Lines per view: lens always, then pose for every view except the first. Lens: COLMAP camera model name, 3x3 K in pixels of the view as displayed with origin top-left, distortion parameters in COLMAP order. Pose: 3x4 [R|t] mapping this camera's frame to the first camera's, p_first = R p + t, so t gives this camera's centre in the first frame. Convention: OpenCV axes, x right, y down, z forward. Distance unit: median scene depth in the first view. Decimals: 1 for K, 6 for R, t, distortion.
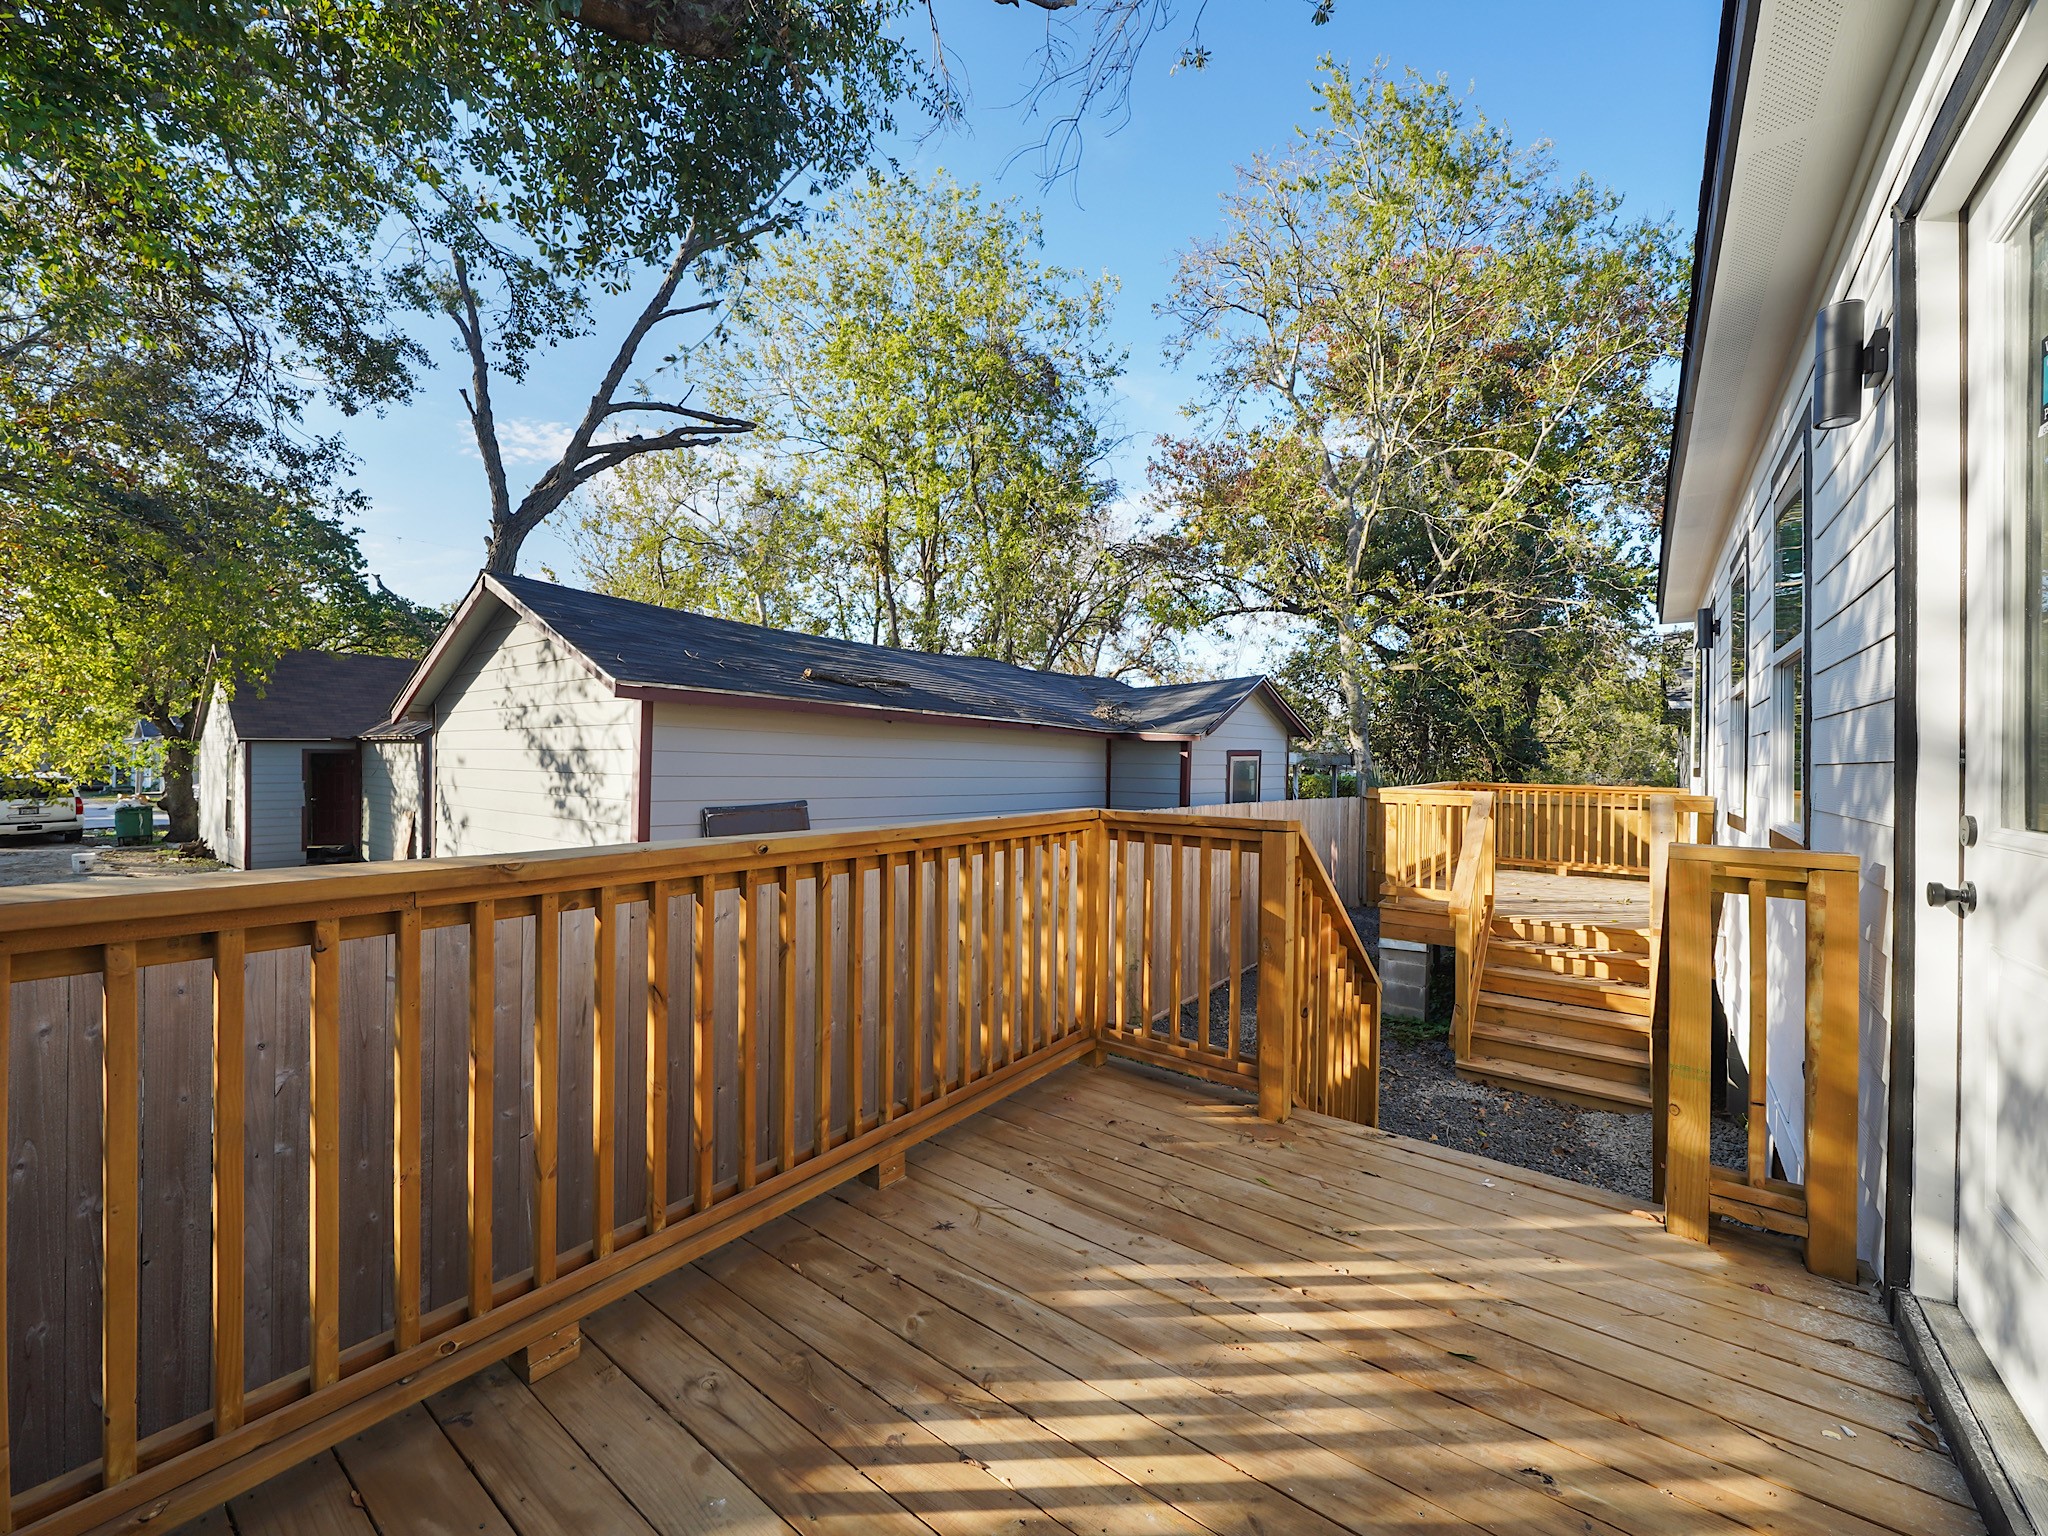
lens RADIAL K [[818.9, 0, 1007.1], [0, 818.9, 781.8], [0, 0, 1]] dist [-0.003030, -0.000402]
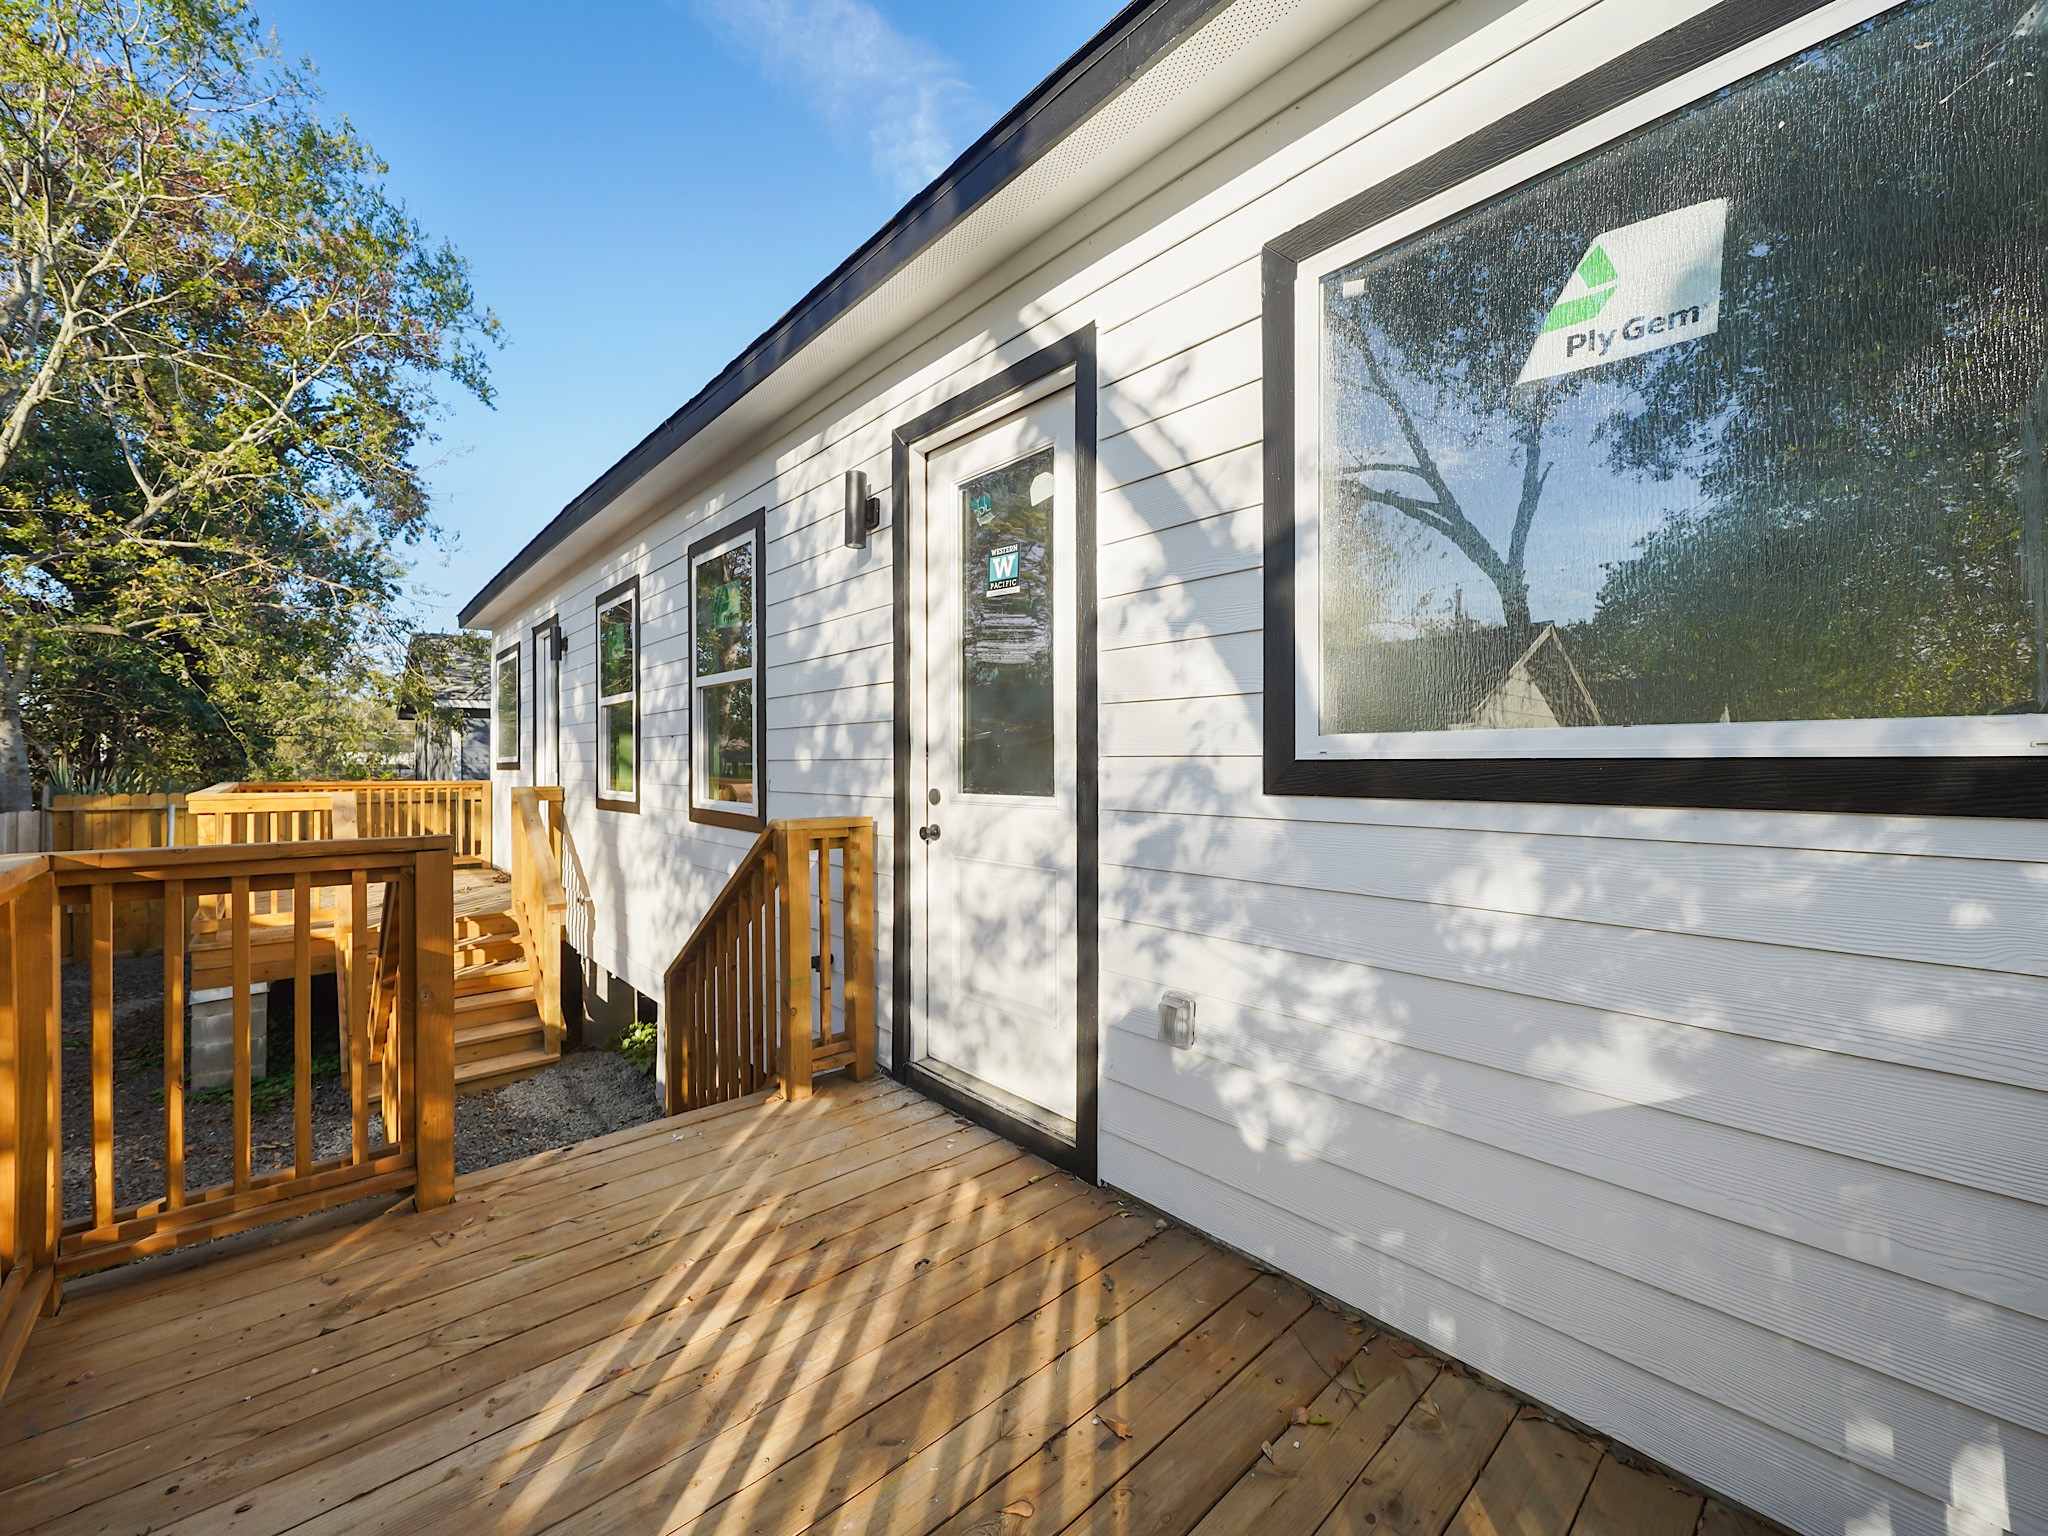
lens RADIAL K [[818.9, 0, 1007.1], [0, 818.9, 781.8], [0, 0, 1]] dist [-0.003030, -0.000402]
pose [[0.187681, -0.038922, 0.981459, -0.499449], [0.030107, 0.998973, 0.033859, -0.024361], [-0.981769, 0.023194, 0.188660, 0.409058]]
